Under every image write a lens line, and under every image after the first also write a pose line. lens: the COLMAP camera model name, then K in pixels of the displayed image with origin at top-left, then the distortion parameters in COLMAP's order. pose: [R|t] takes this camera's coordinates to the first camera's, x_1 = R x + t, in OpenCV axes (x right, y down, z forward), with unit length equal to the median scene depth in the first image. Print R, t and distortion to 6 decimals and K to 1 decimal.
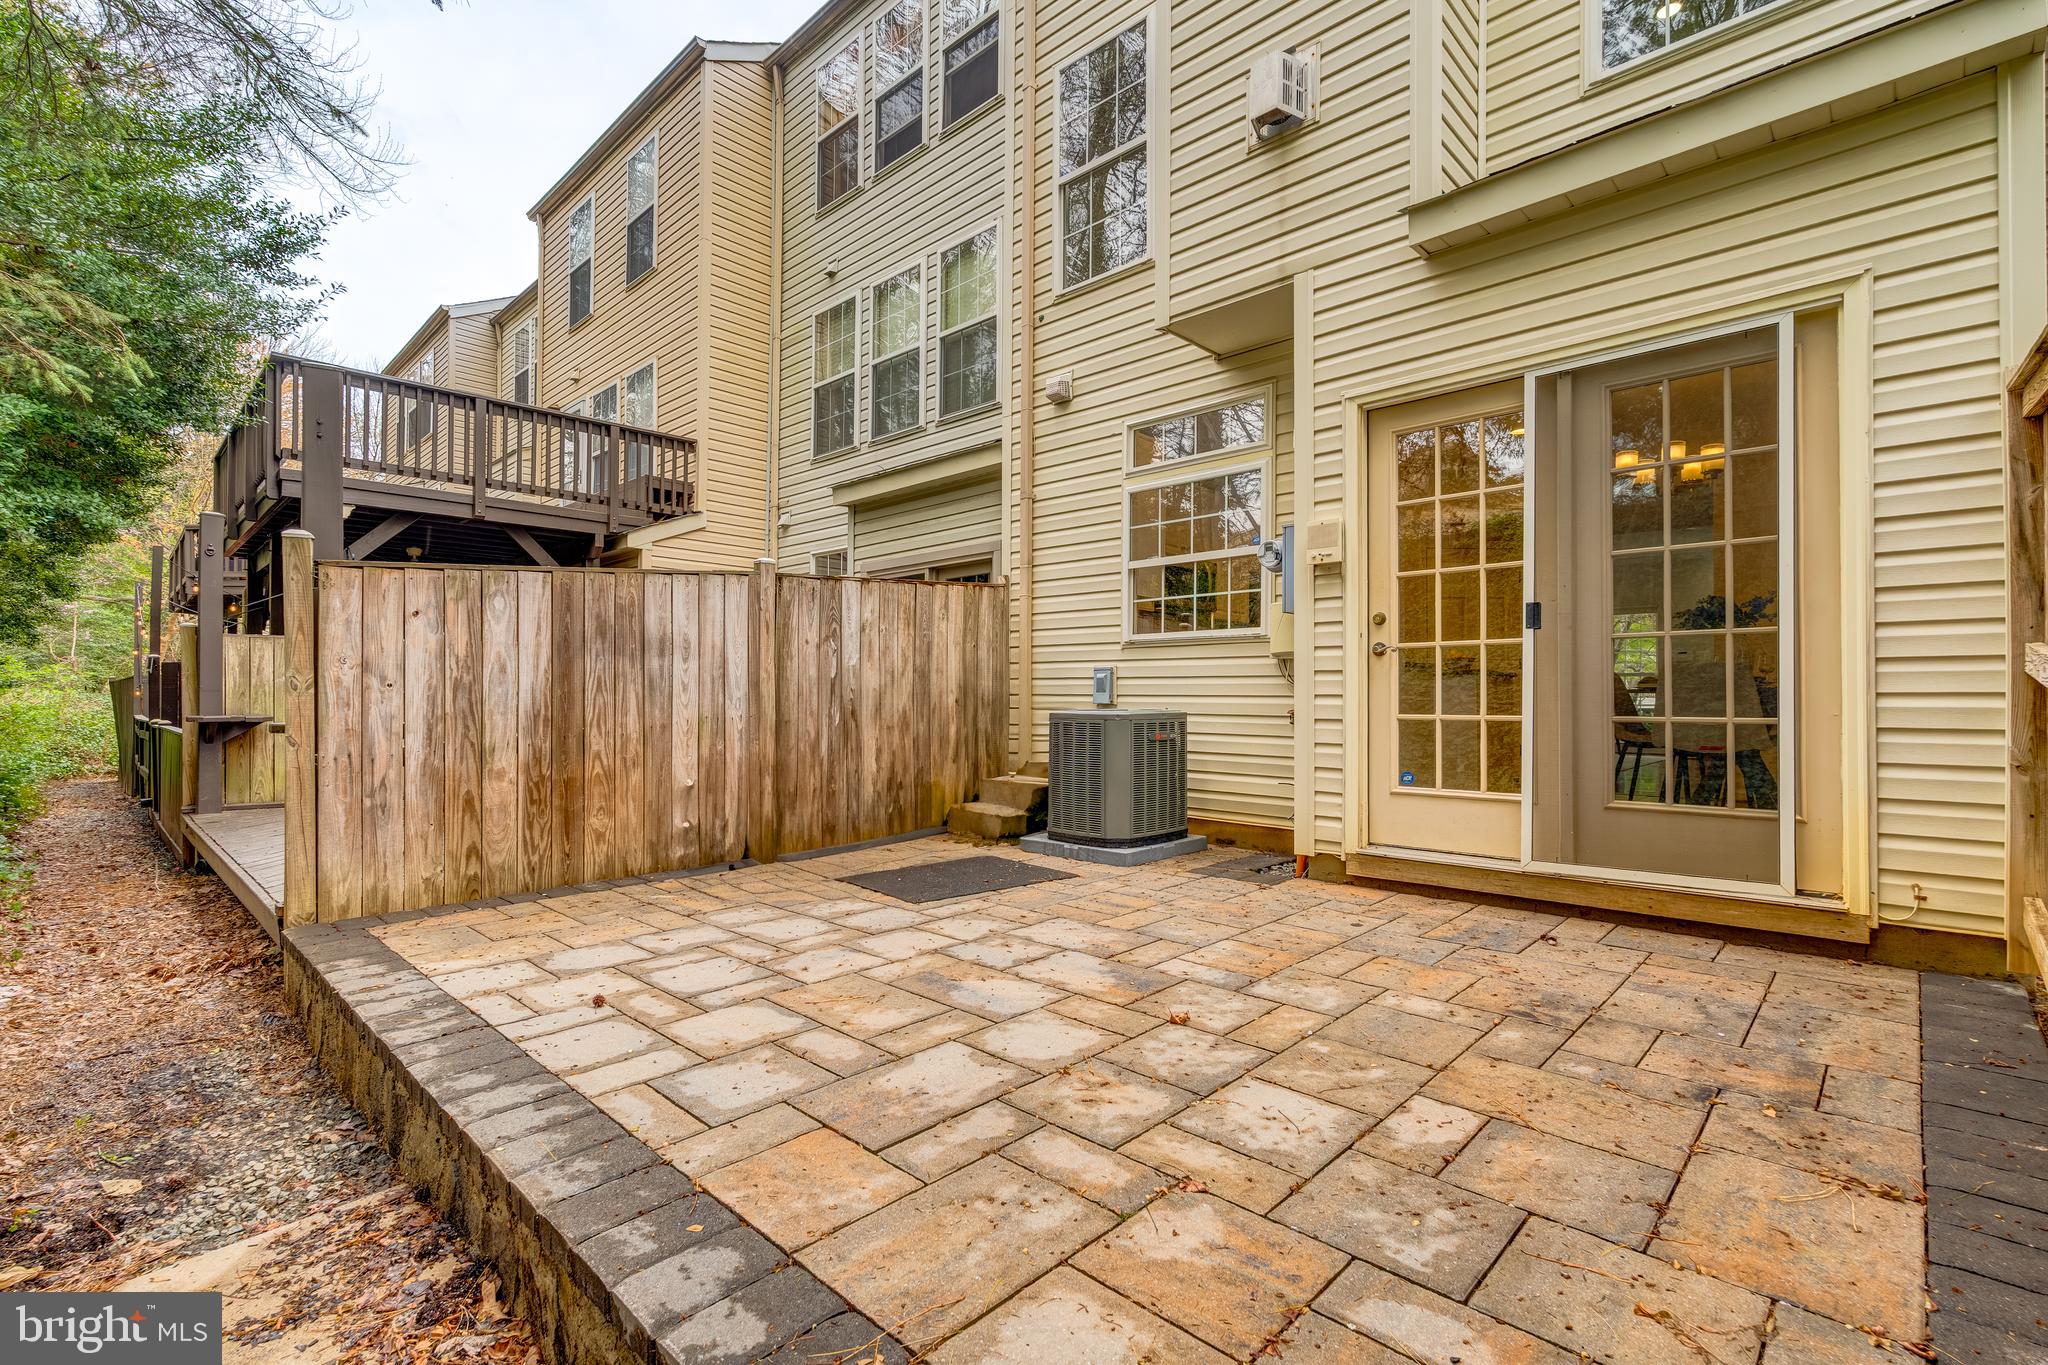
lens RADIAL K [[931.7, 0, 1006.4], [0, 931.7, 695.6], [0, 0, 1]] dist [0.000223, 0.000132]
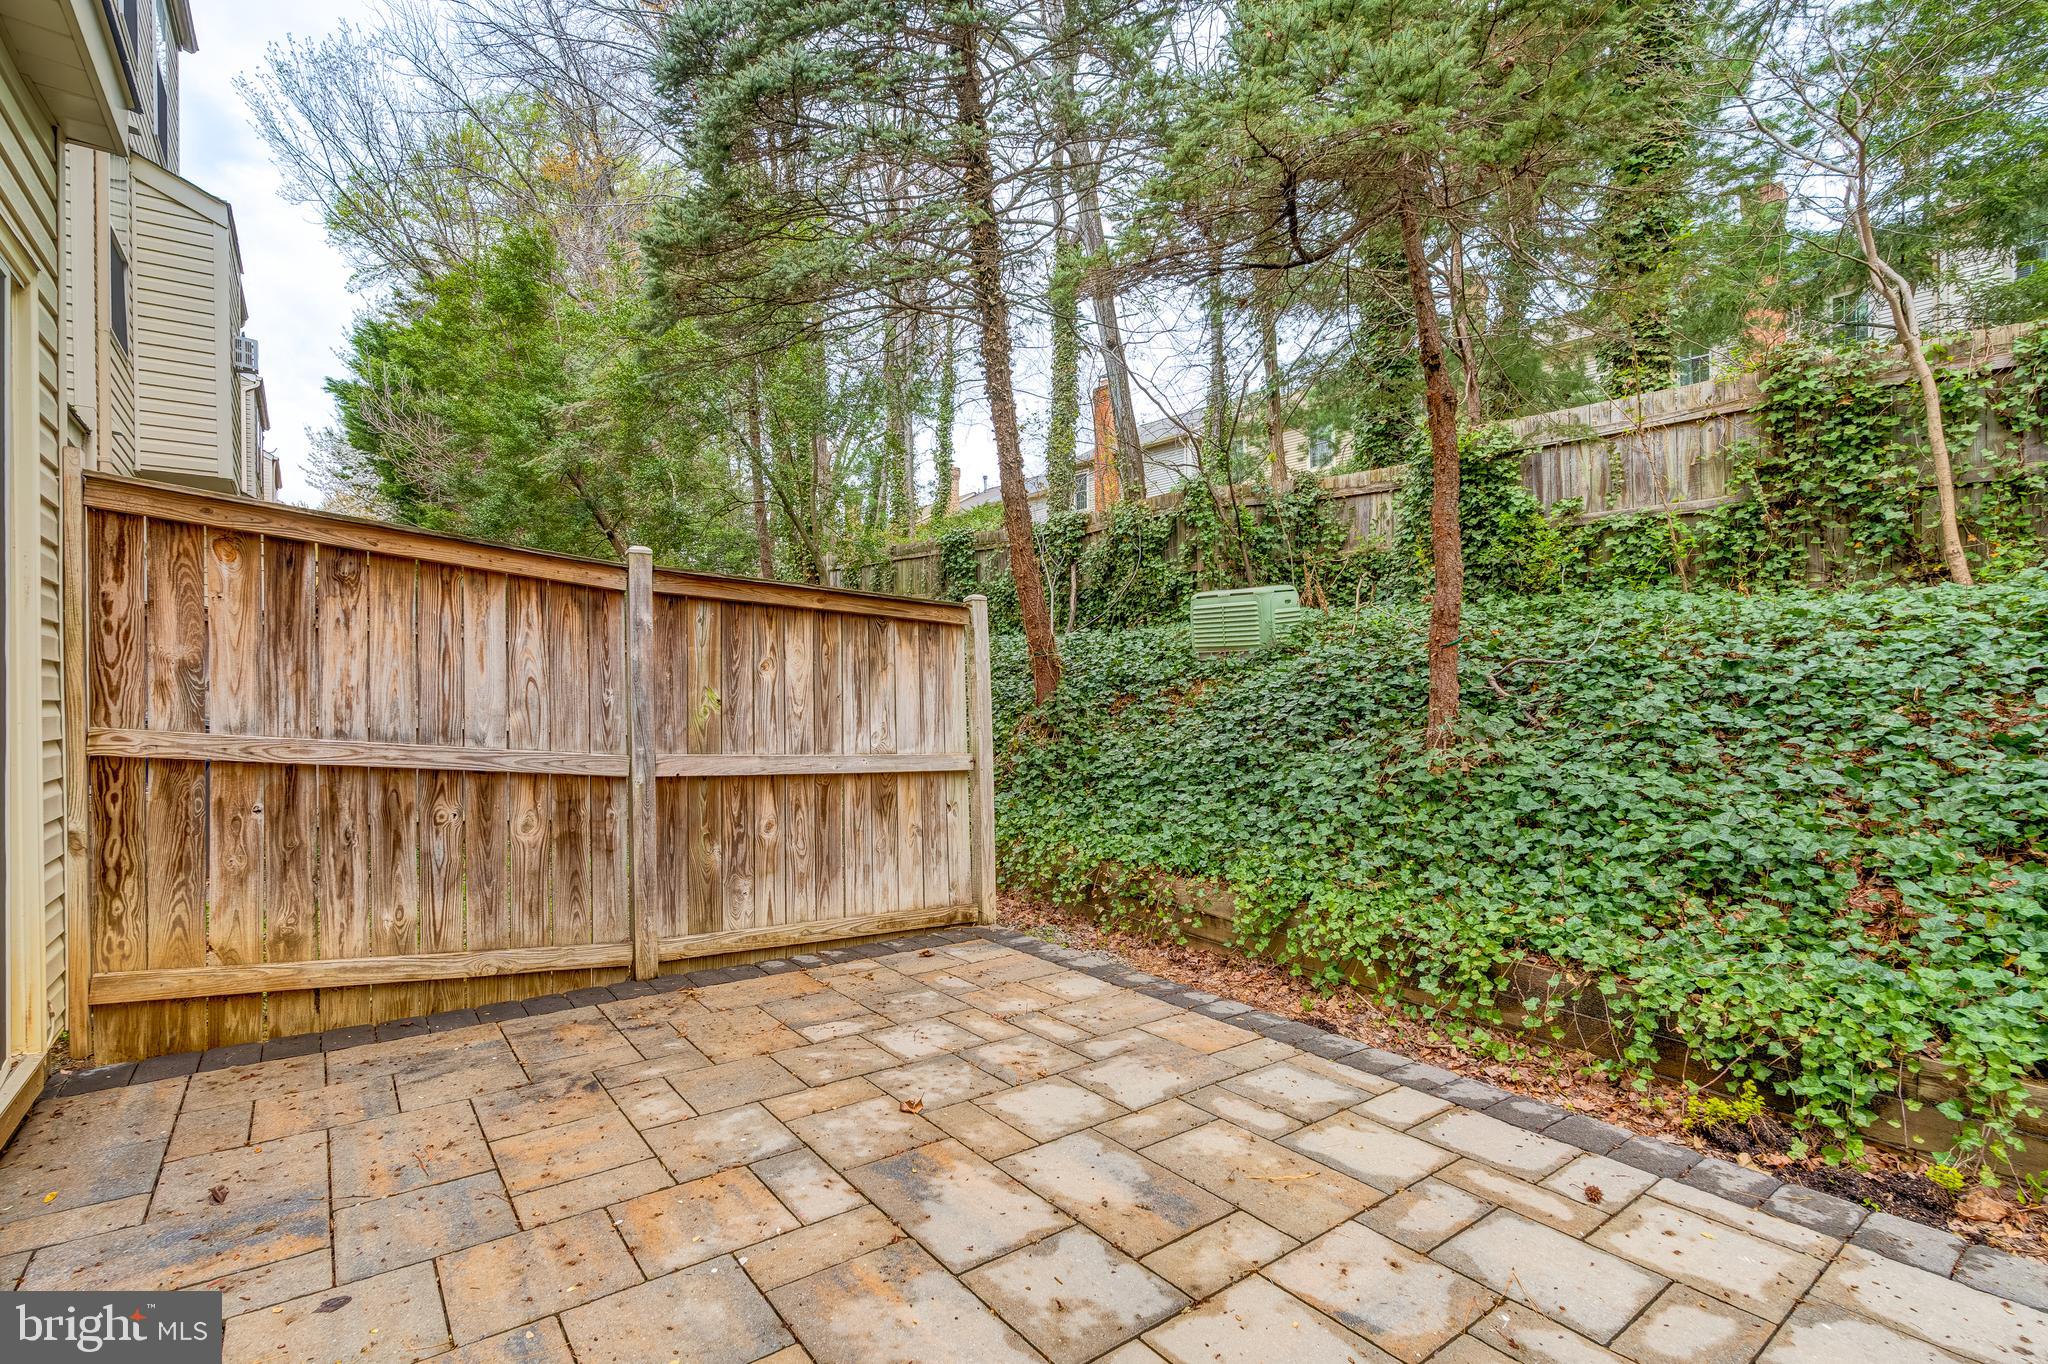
lens RADIAL K [[931.7, 0, 1006.4], [0, 931.7, 695.1], [0, 0, 1]] dist [0.000223, 0.000132]
pose [[-0.991759, -0.001381, 0.128110, -0.045632], [-0.002668, 0.999948, -0.009874, -0.091395], [-0.128090, -0.010135, -0.991711, 1.931918]]
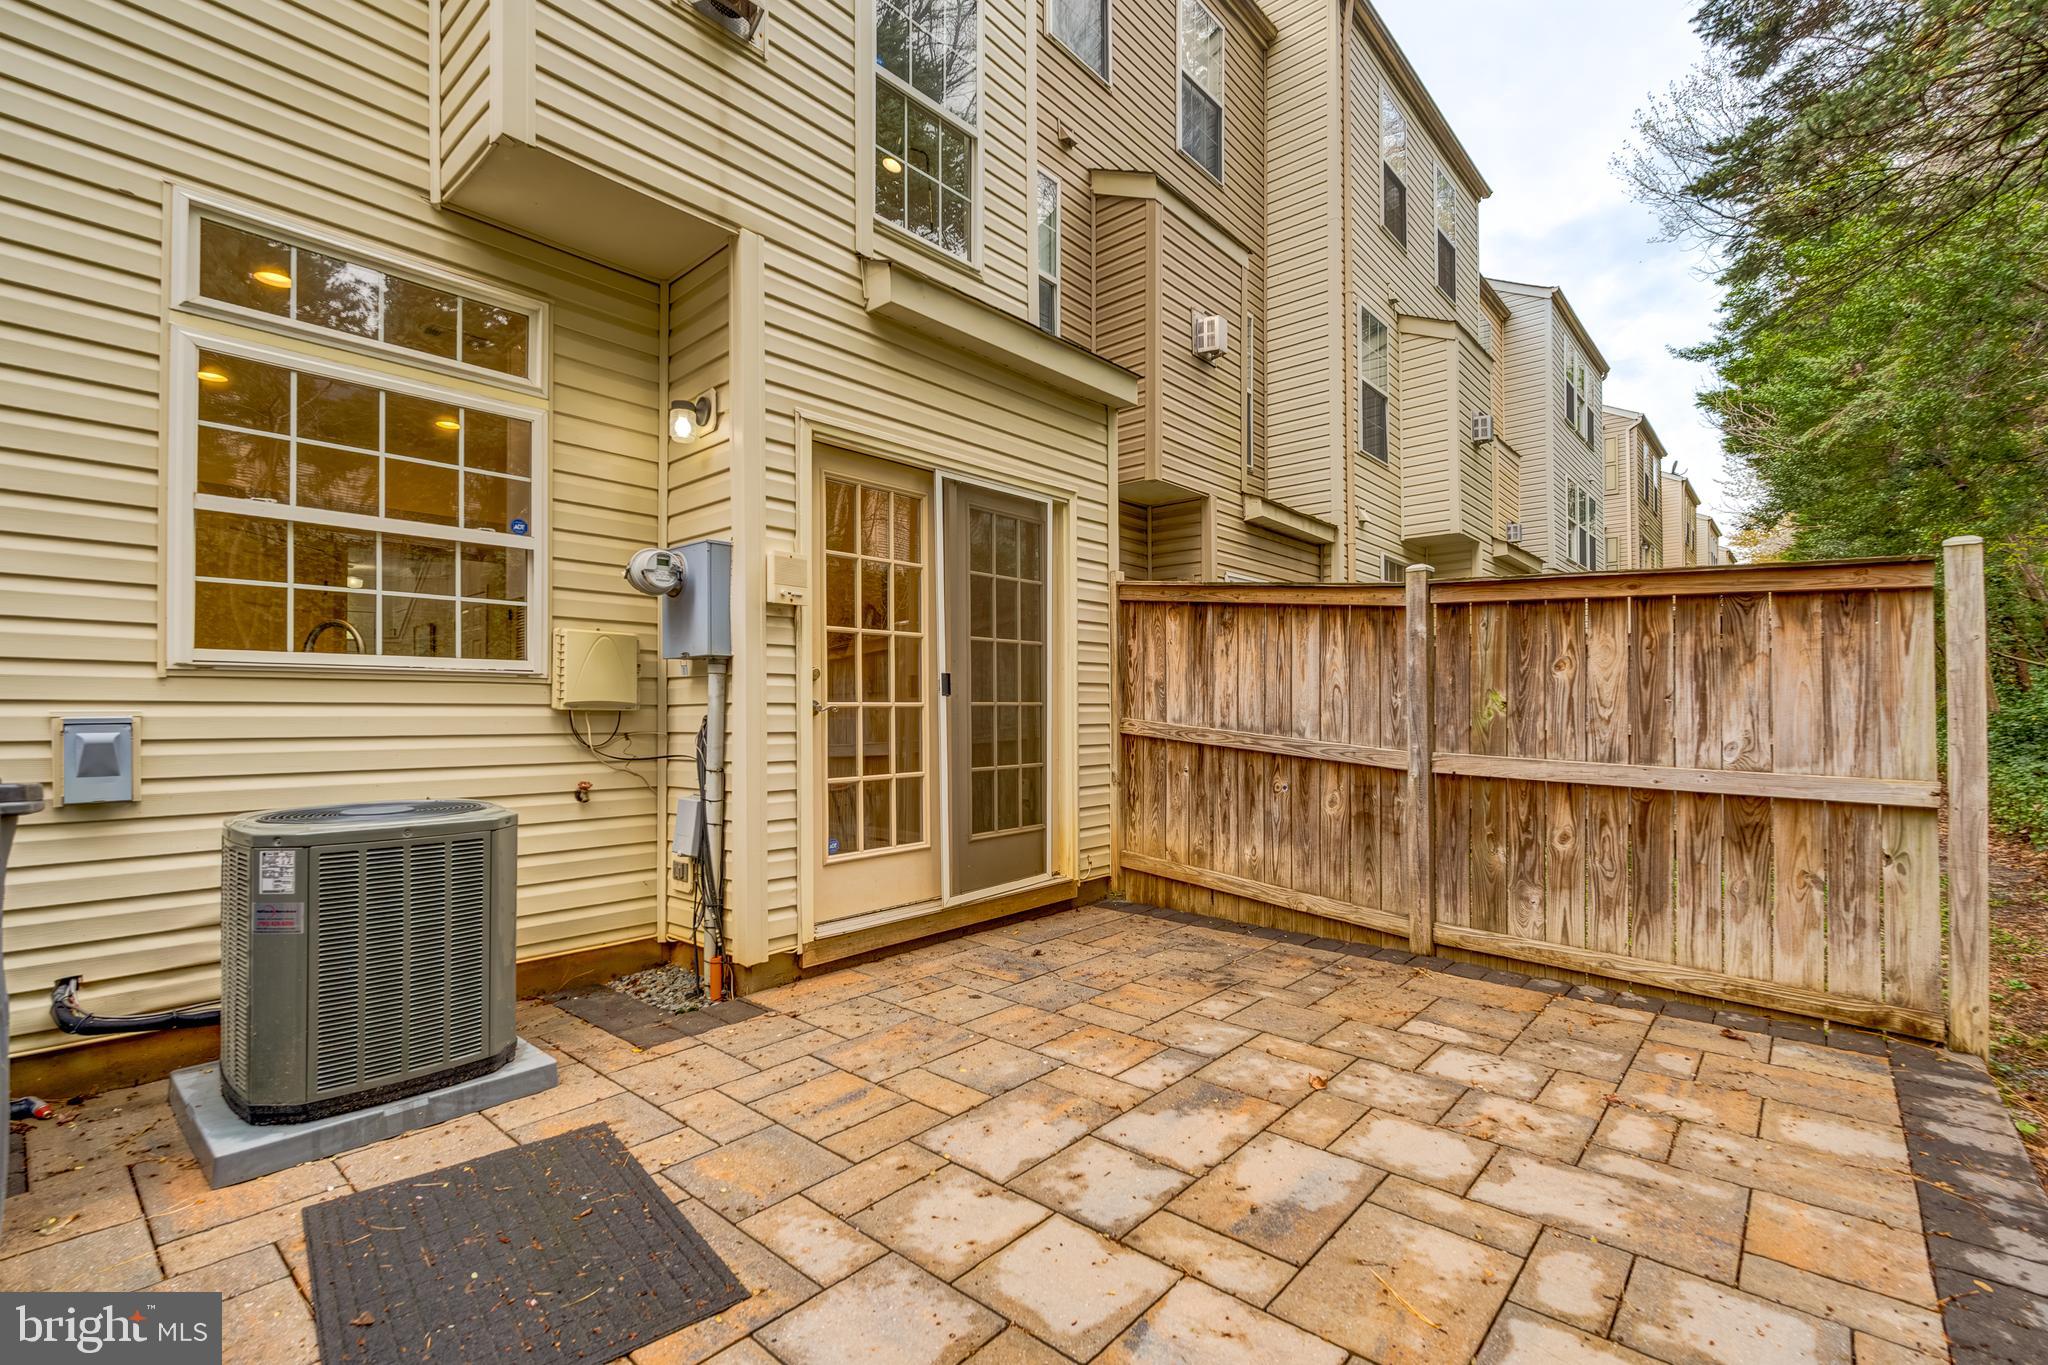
lens RADIAL K [[934.1, 0, 1038.8], [0, 934.1, 696.2], [0, 0, 1]] dist [-0.000346, 0.001012]
pose [[-0.092520, 0.010635, 0.995654, -0.839227], [-0.005428, 0.999923, -0.011185, -0.085601], [-0.995696, -0.006439, -0.092455, 1.375808]]
